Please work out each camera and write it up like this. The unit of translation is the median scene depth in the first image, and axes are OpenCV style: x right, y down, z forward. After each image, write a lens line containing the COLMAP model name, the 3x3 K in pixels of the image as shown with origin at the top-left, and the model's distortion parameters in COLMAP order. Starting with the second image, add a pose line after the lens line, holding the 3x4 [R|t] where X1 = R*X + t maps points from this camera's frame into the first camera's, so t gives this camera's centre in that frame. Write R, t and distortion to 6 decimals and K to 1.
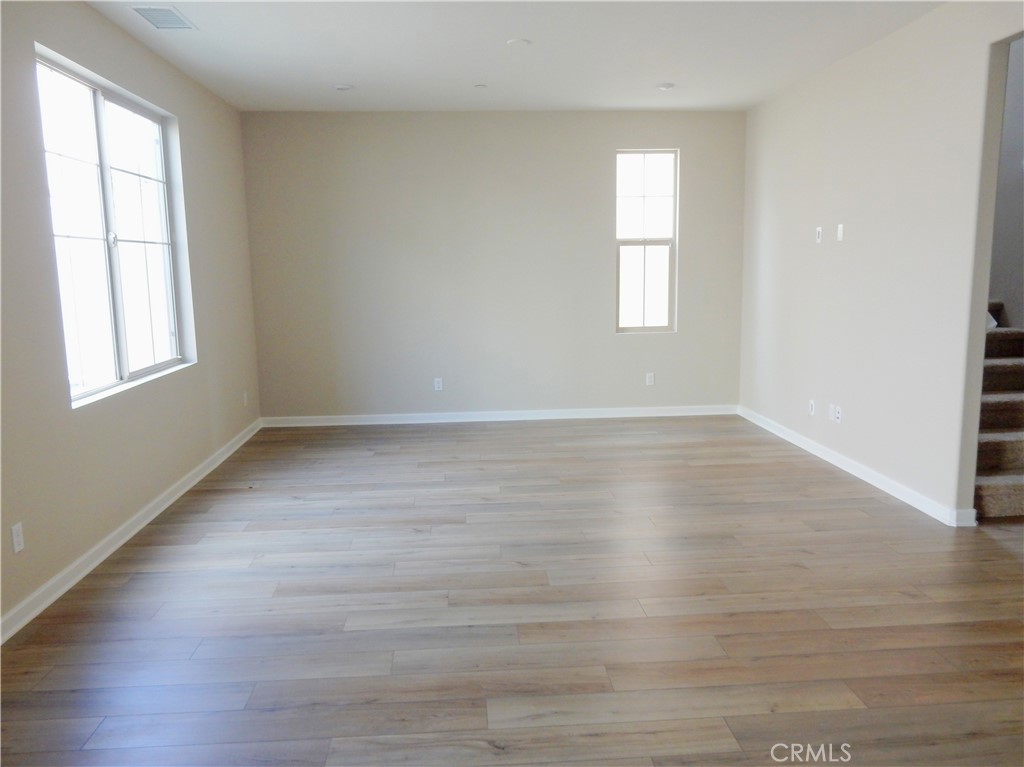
lens RADIAL K [[755.8, 0, 517.6], [0, 755.8, 387.0], [0, 0, 1]] dist [0.023659, 0.005987]
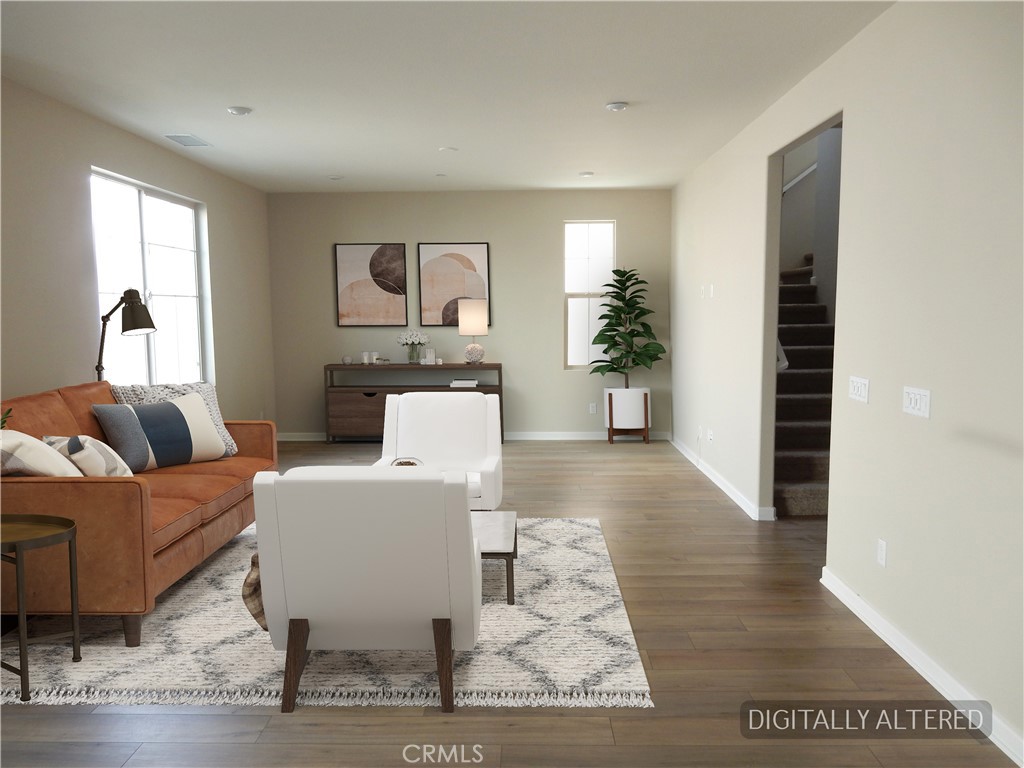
lens RADIAL K [[755.8, 0, 545.5], [0, 755.8, 396.0], [0, 0, 1]] dist [0.023659, 0.005987]
pose [[0.995854, 0.018253, -0.089118, 0.276955], [-0.022127, 0.998844, -0.042678, 0.030063], [0.088236, 0.044473, 0.995106, -0.270424]]
